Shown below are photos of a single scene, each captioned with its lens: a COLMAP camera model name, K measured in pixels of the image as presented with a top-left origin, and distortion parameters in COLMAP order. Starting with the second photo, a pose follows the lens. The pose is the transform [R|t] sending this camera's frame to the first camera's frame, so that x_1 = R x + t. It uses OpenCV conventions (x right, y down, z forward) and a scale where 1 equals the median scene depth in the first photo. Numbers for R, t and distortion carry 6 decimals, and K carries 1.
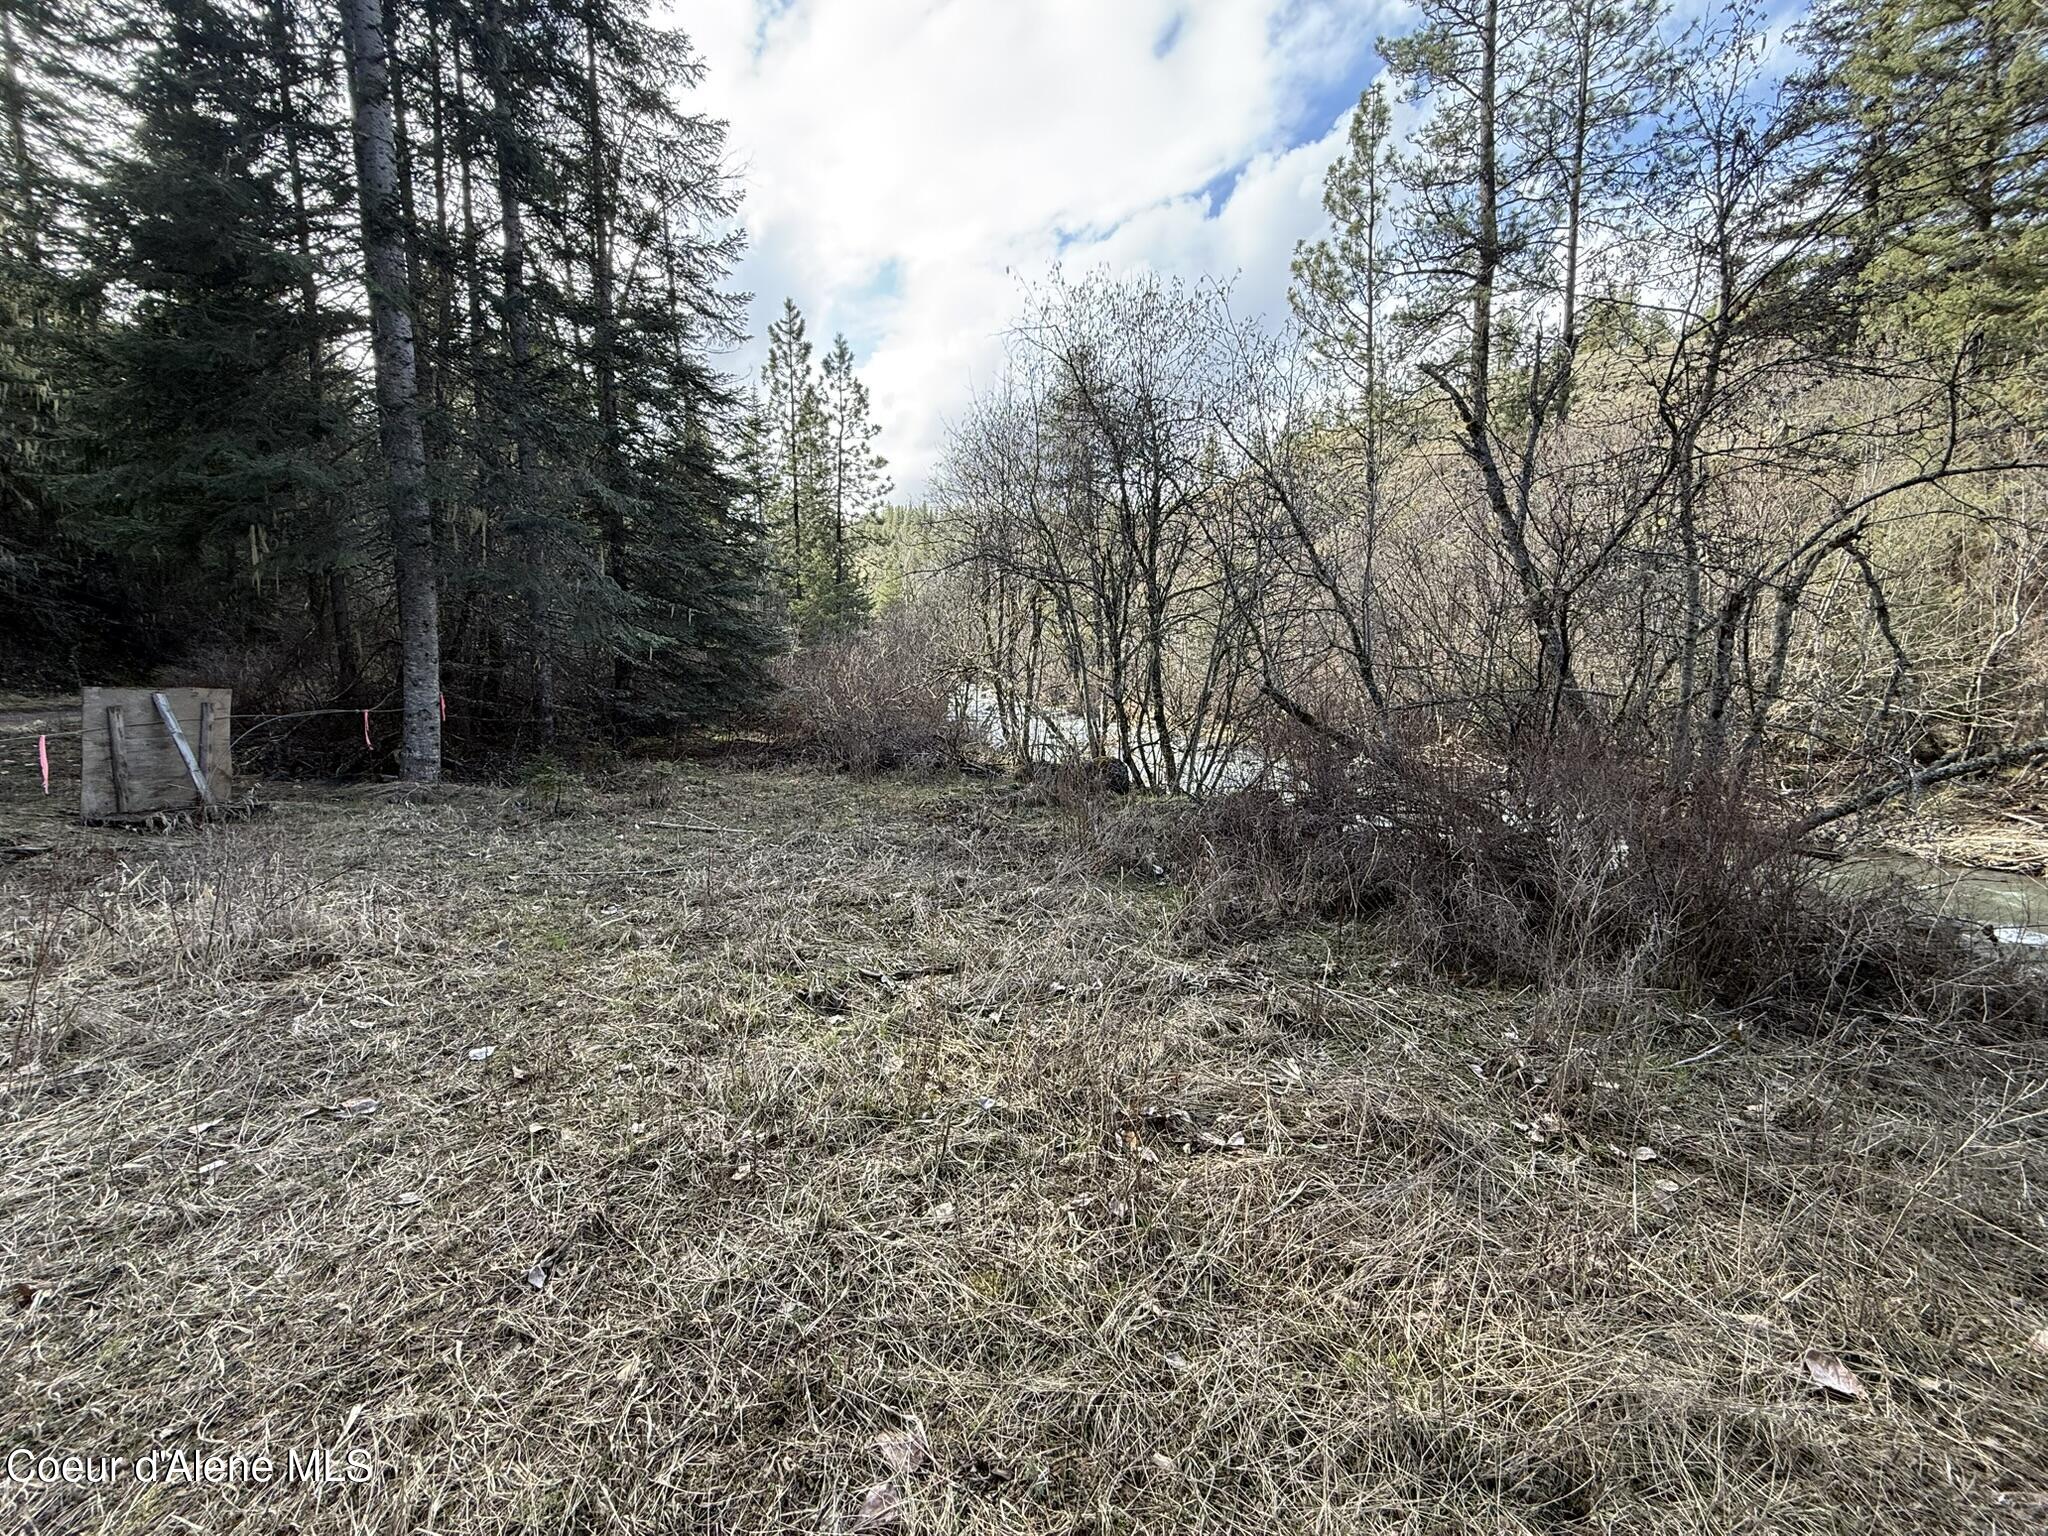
lens RADIAL K [[815.6, 0, 1010.1], [0, 815.6, 766.2], [0, 0, 1]] dist [0.003005, -0.000284]
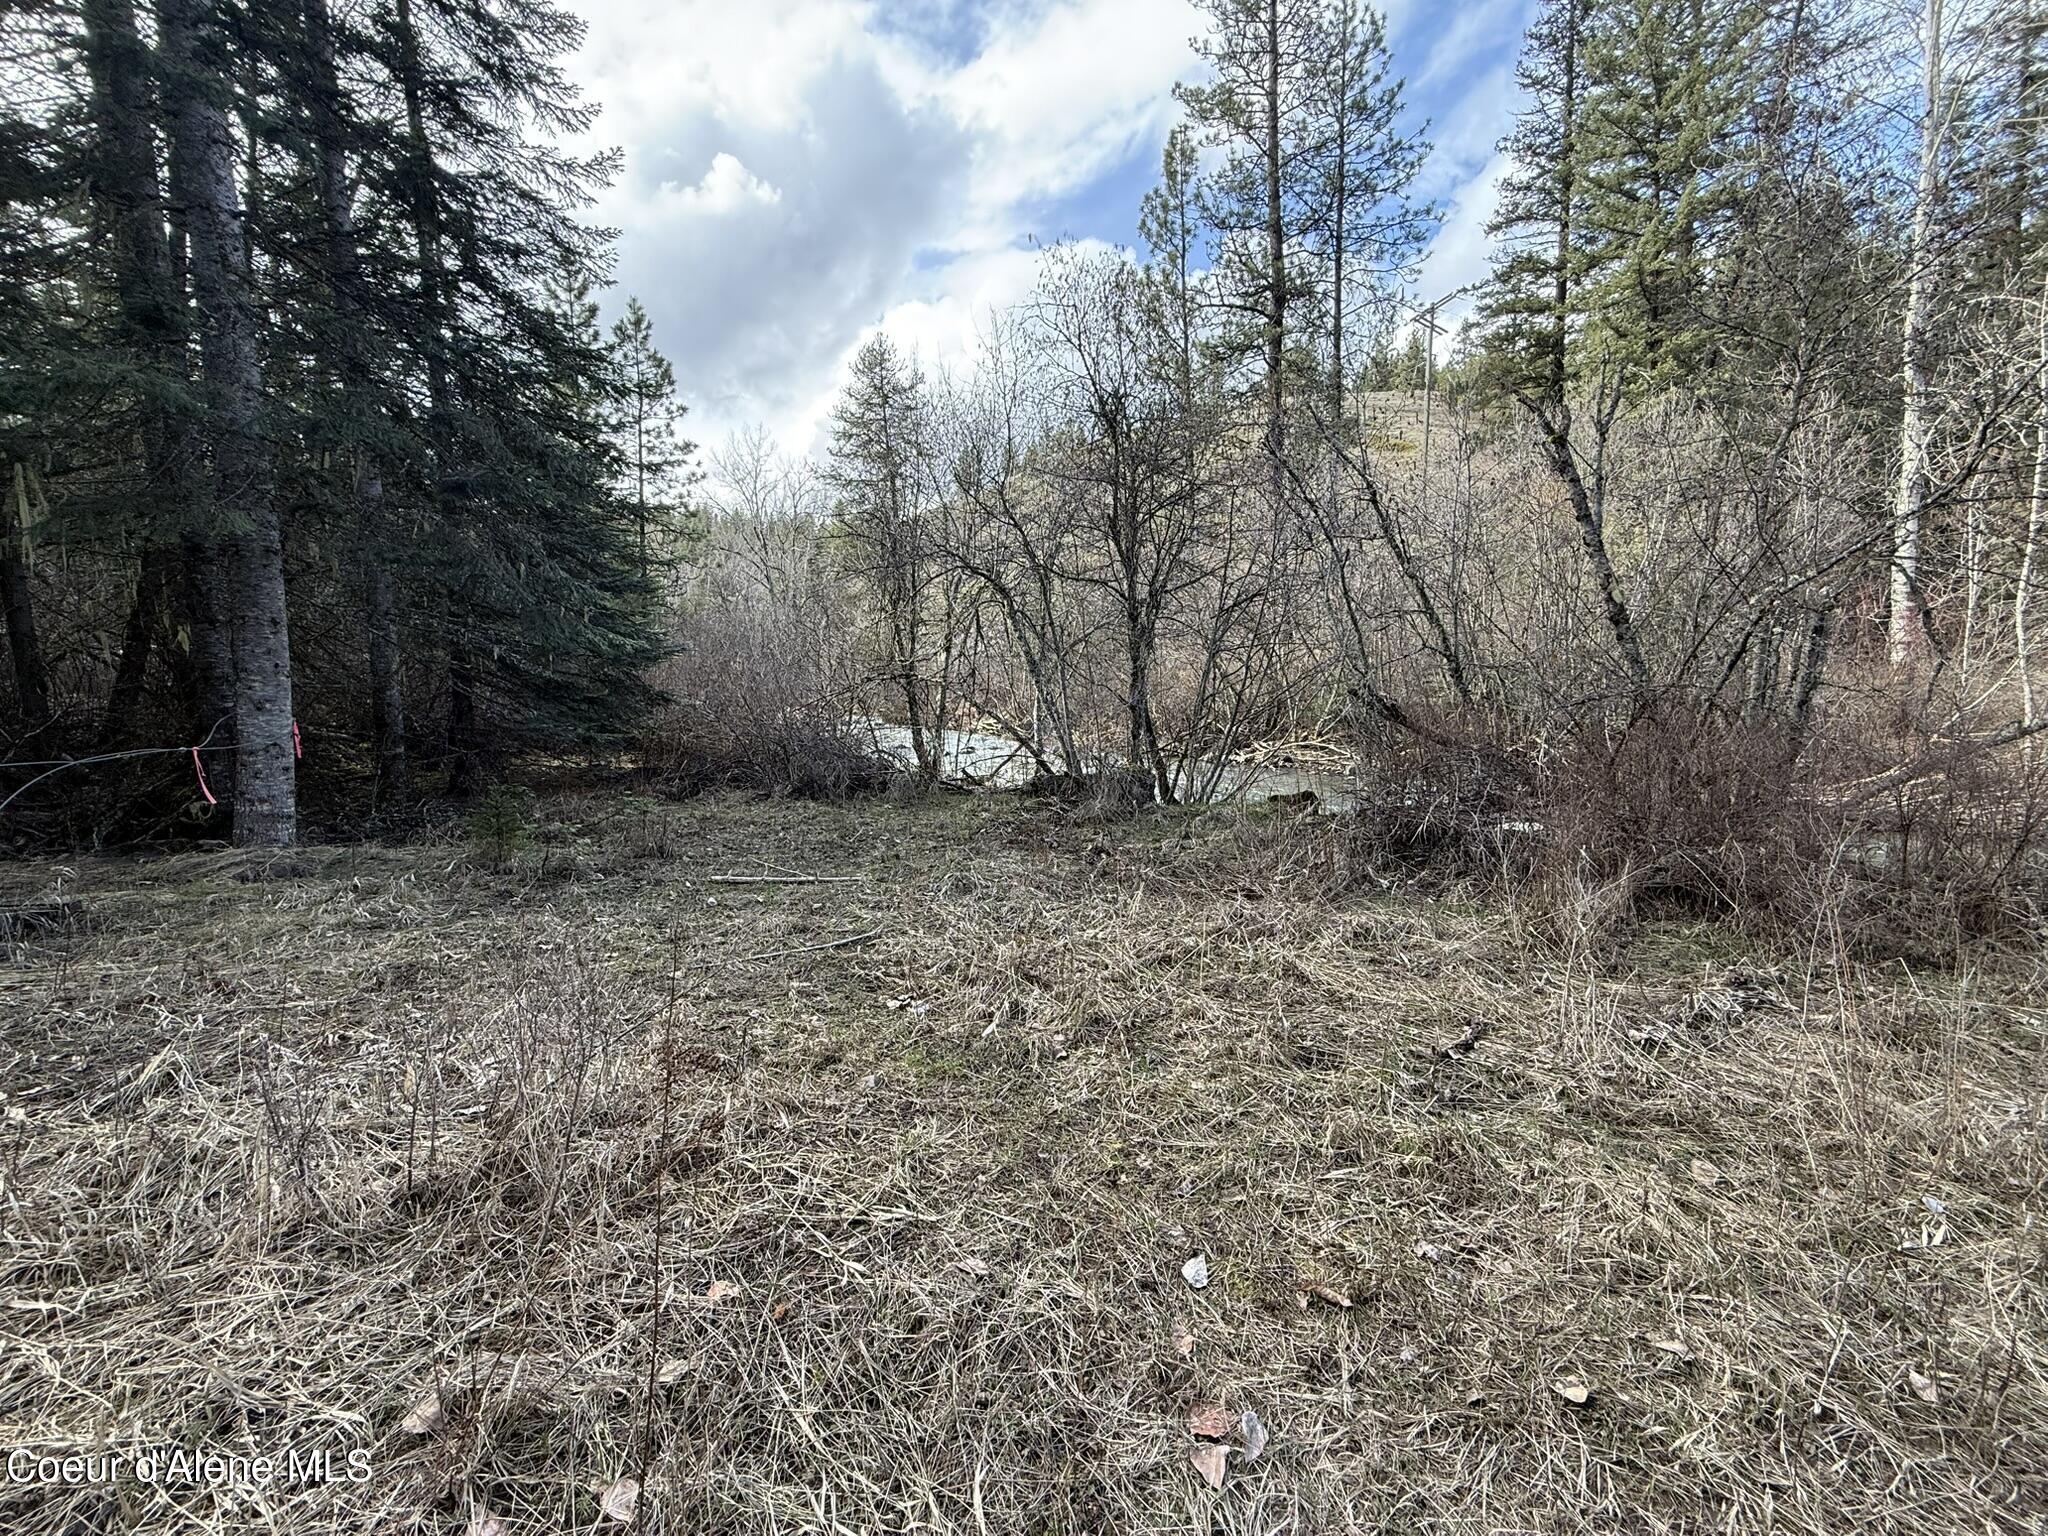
lens RADIAL K [[815.6, 0, 1028.9], [0, 815.6, 768.6], [0, 0, 1]] dist [0.003005, -0.000284]
pose [[0.955768, -0.047060, 0.290332, -0.093284], [0.047960, 0.998841, 0.004021, -0.005995], [-0.290184, 0.010081, 0.956918, 0.042329]]
